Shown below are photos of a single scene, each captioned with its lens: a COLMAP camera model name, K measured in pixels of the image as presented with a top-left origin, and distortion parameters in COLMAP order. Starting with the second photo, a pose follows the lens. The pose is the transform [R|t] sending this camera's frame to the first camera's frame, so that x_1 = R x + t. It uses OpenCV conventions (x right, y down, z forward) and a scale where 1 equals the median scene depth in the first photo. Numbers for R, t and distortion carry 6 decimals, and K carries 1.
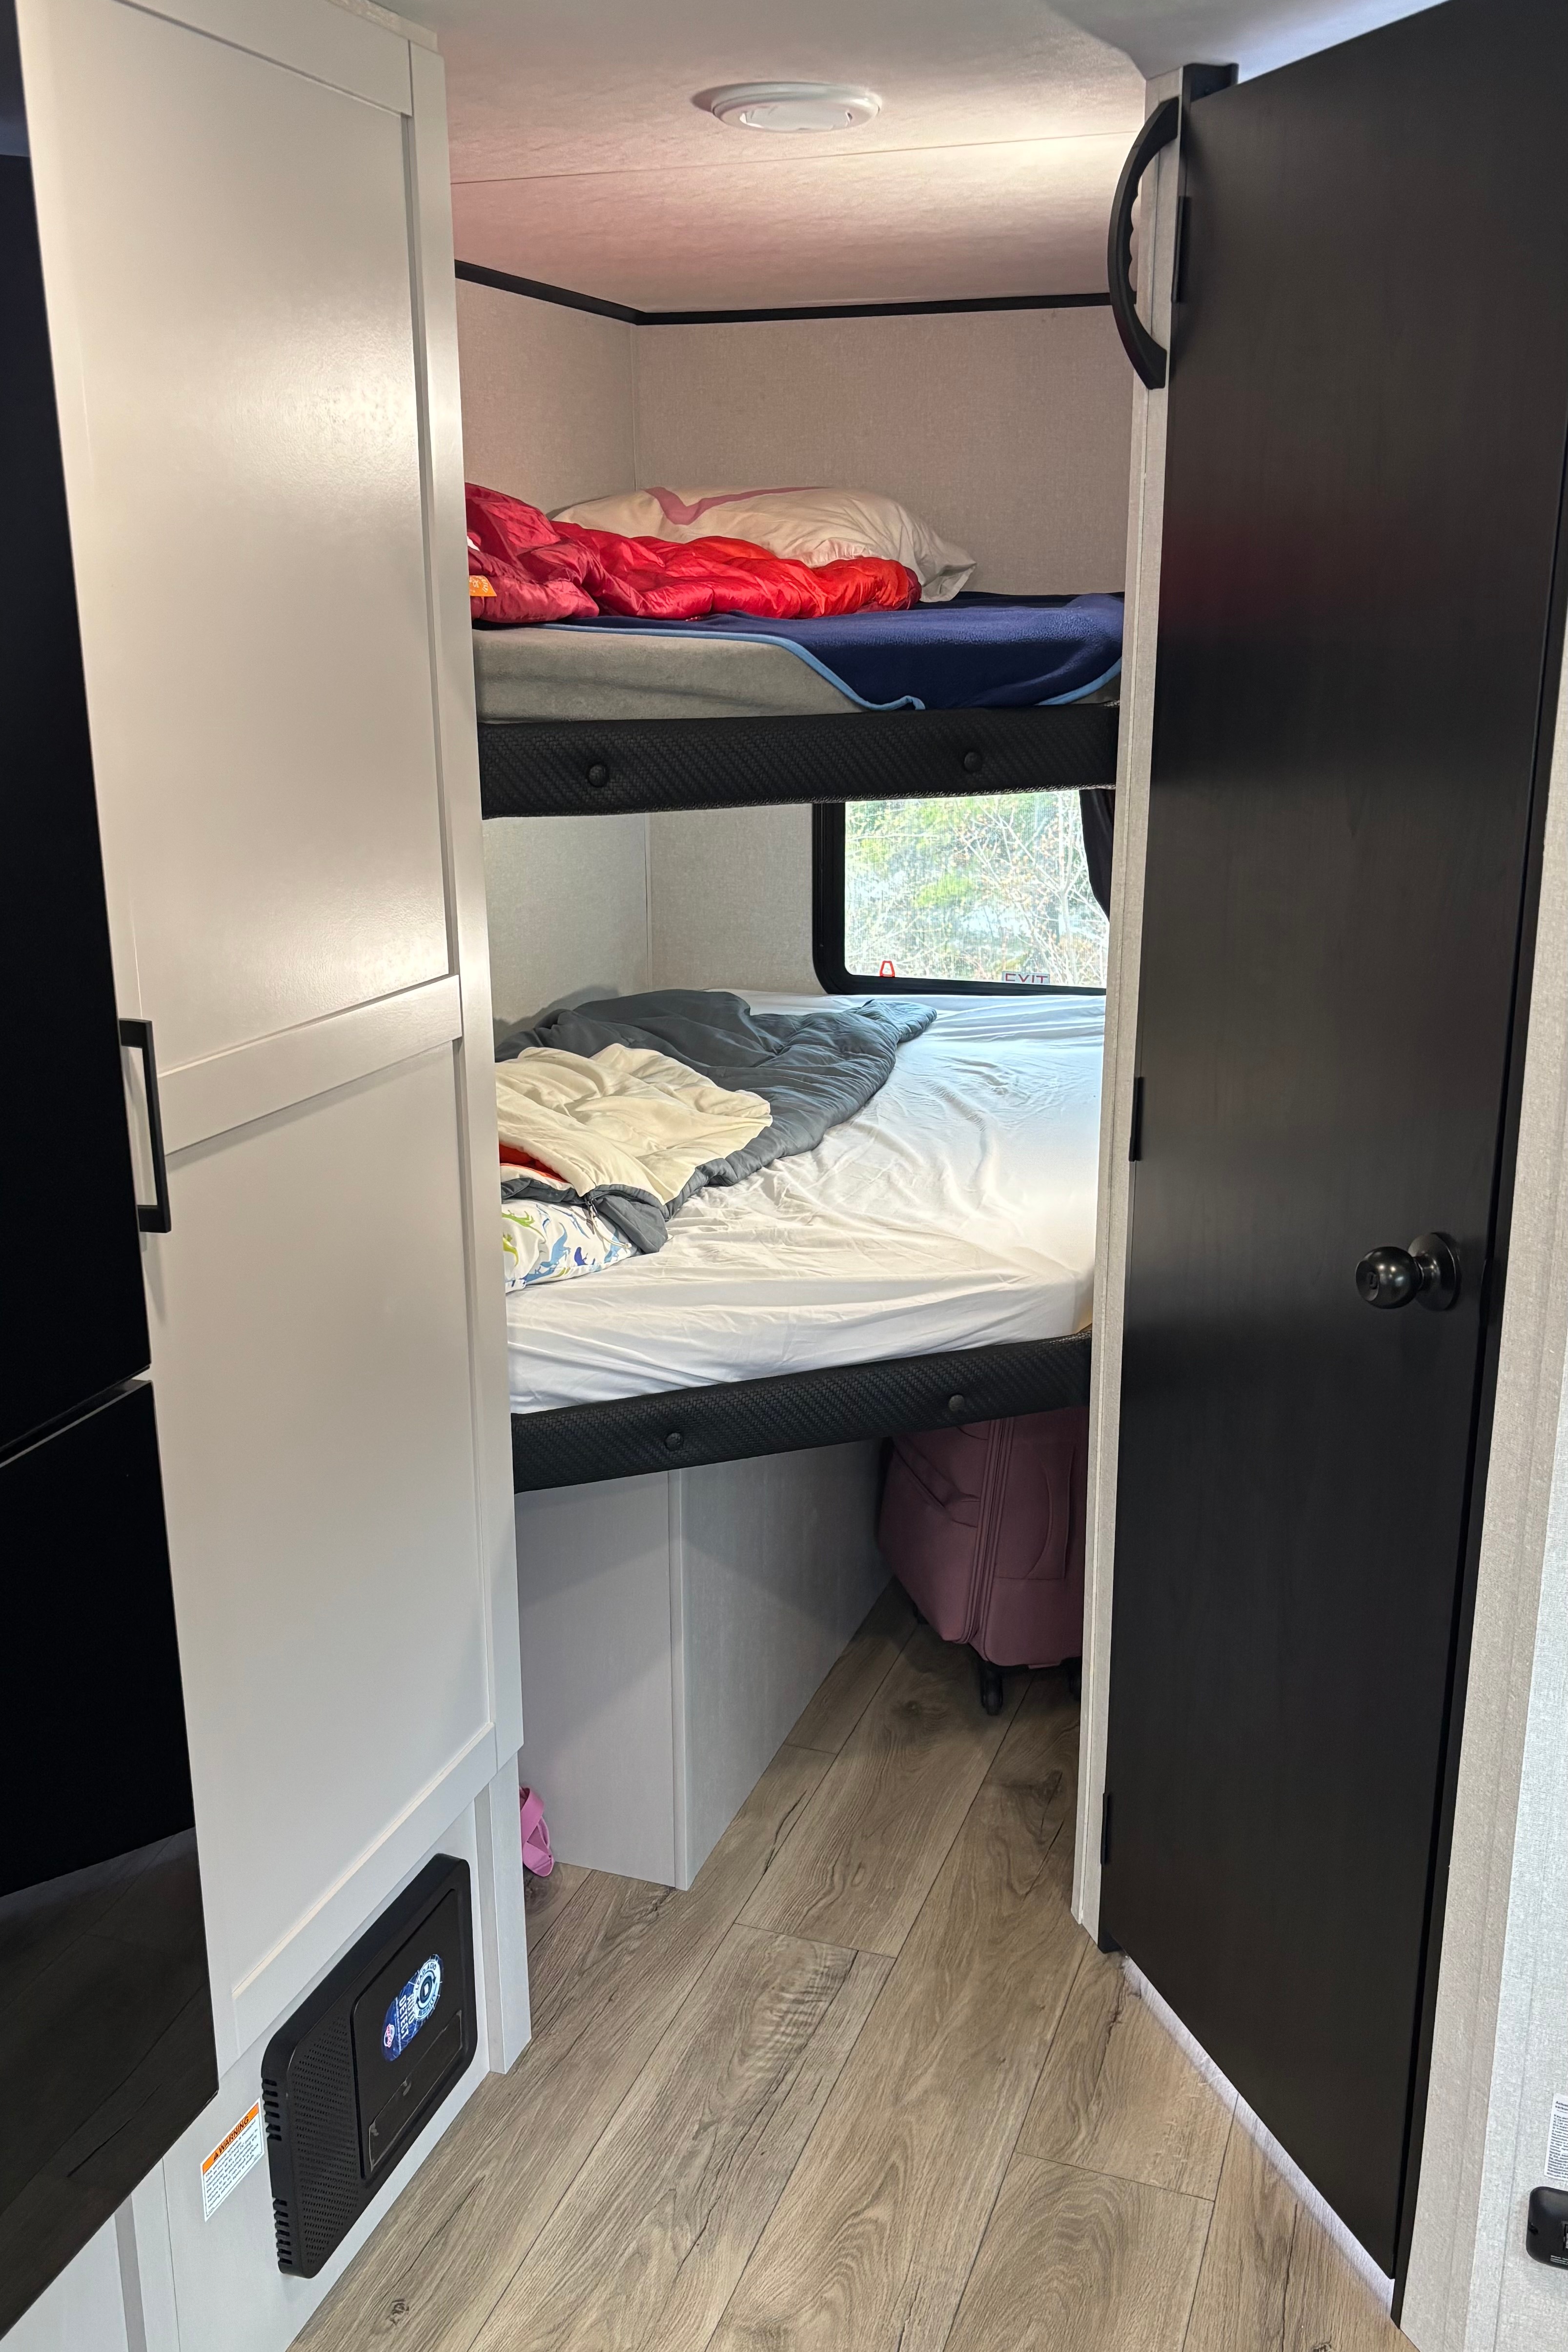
lens RADIAL K [[2071.3, 0, 784.0], [0, 2071.3, 1176.0], [0, 0, 1]] dist [0.016903, 0.007349]
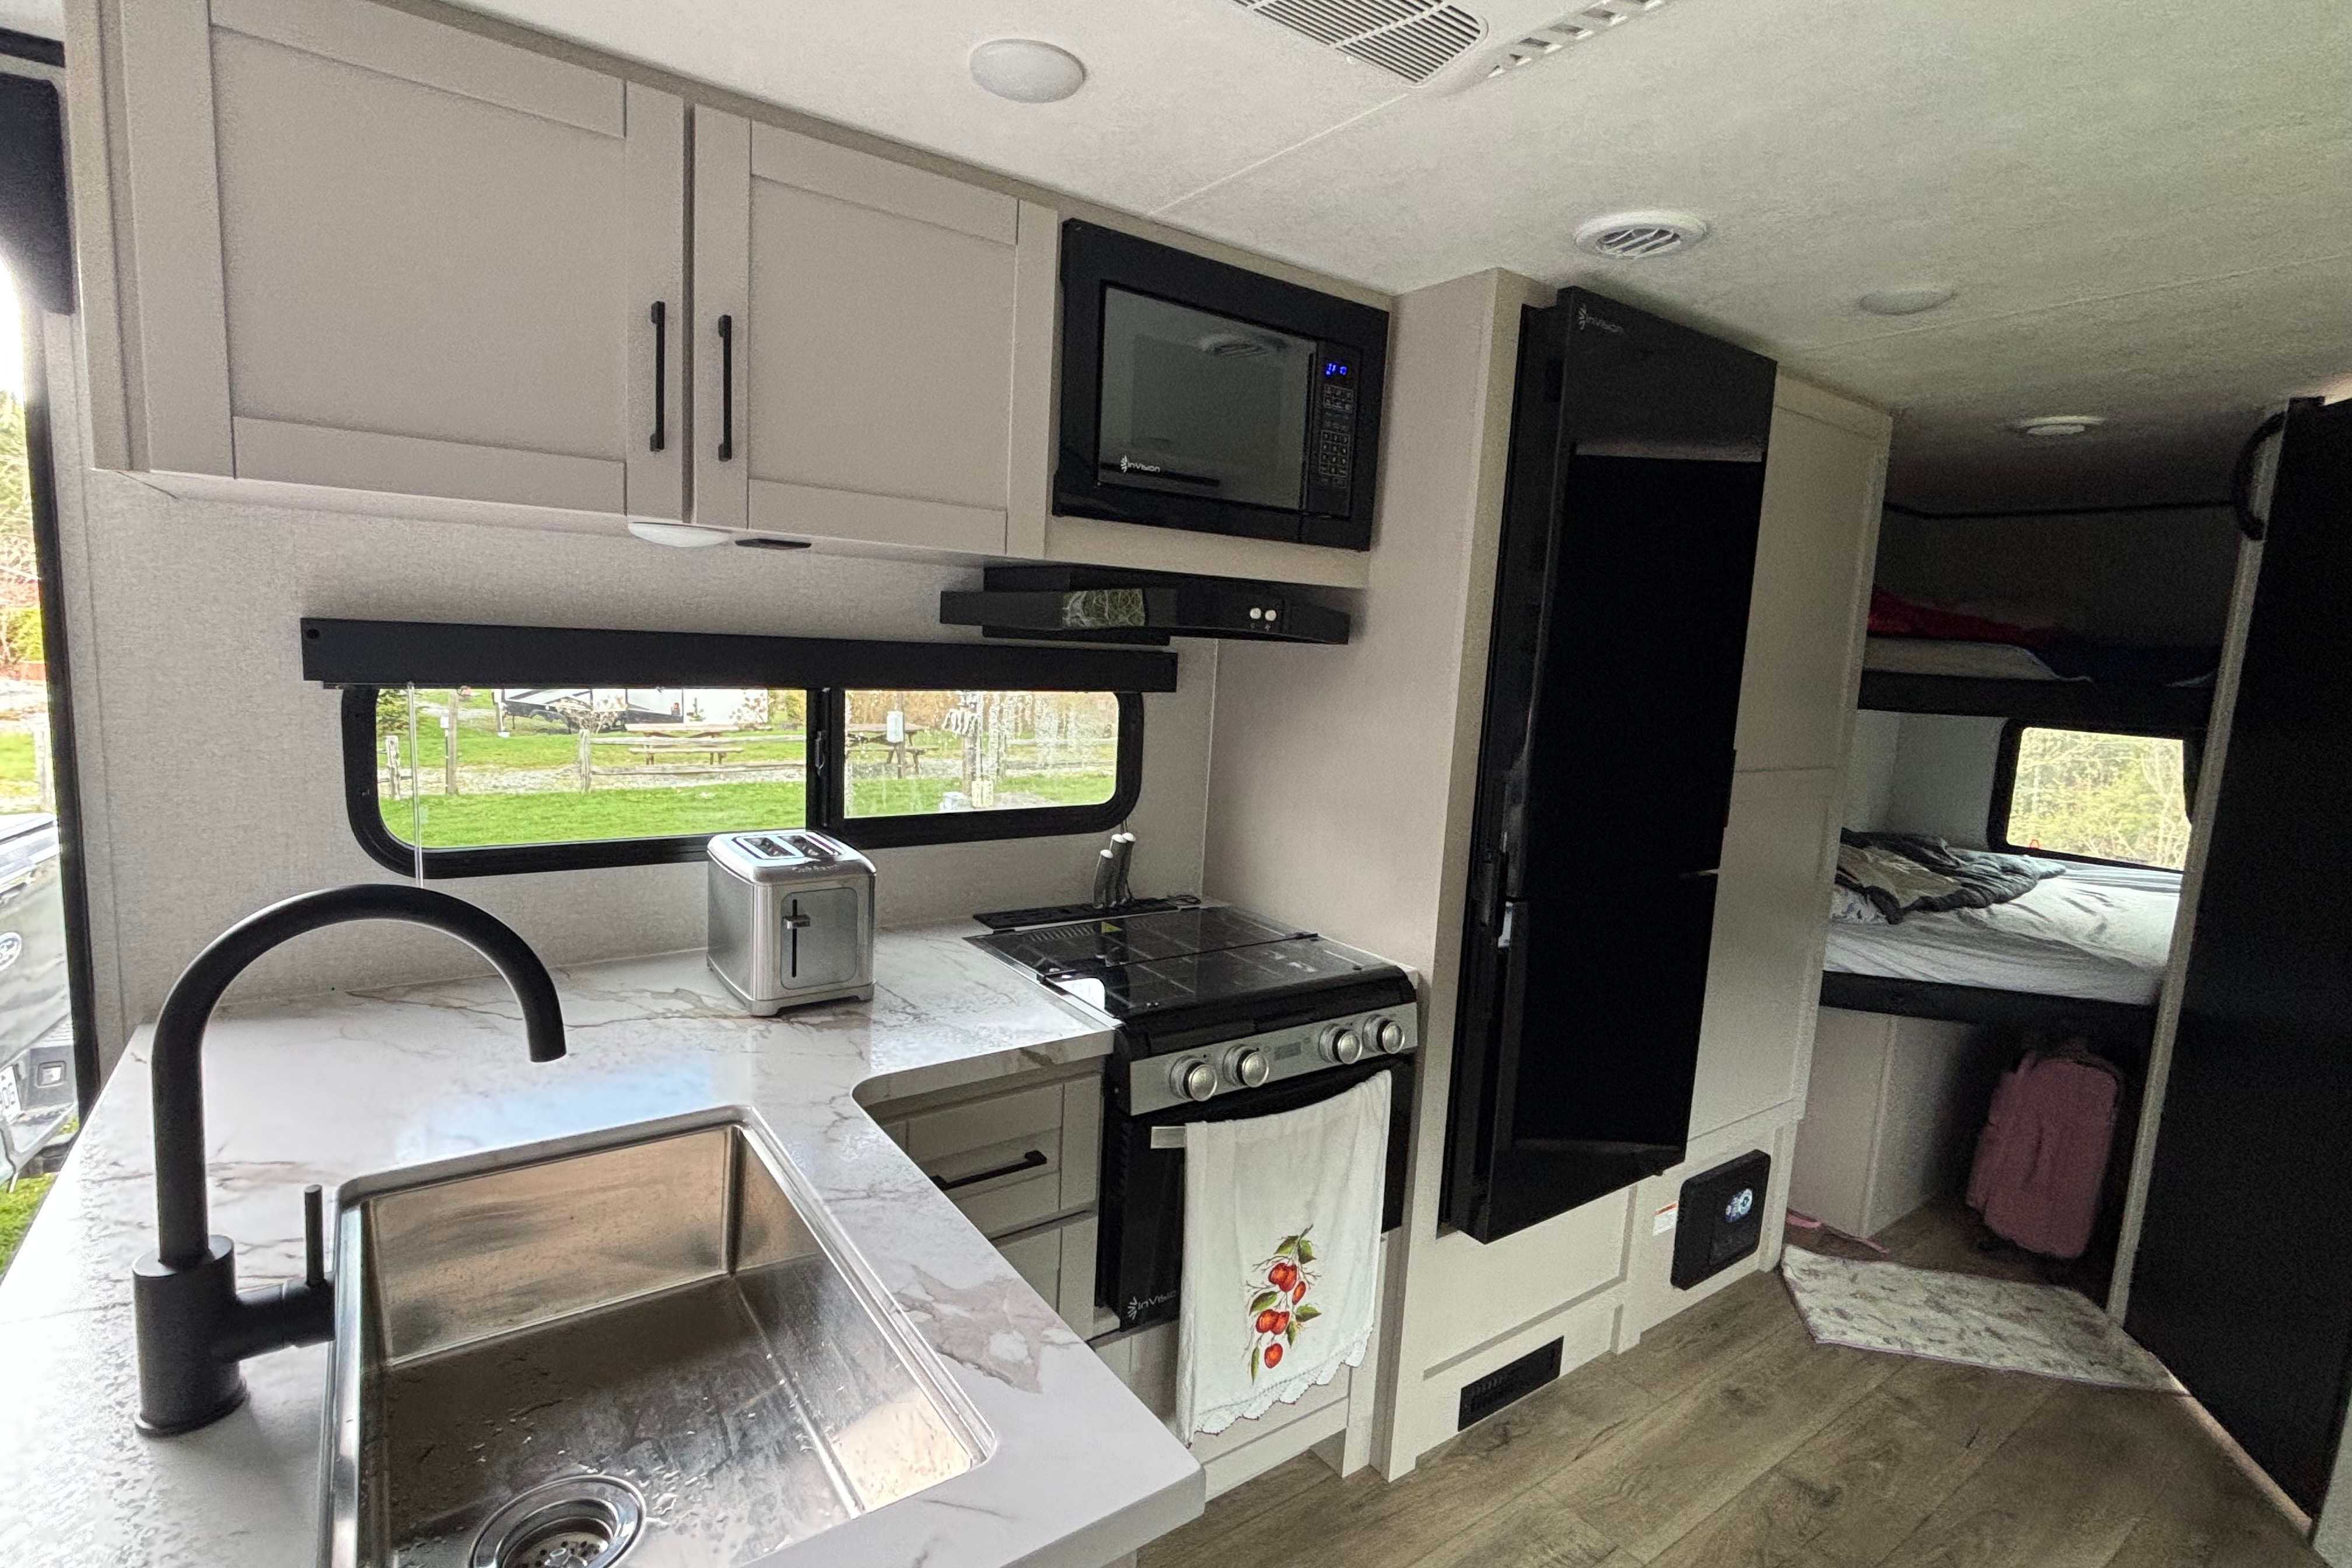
lens RADIAL K [[1127.4, 0, 1176.0], [0, 1127.4, 784.0], [0, 0, 1]] dist [-0.001141, -0.001217]
pose [[0.827858, 0.126201, -0.546557, -0.070374], [-0.218806, 0.969830, -0.107485, 0.211732], [0.516503, 0.208572, 0.830496, -0.437456]]
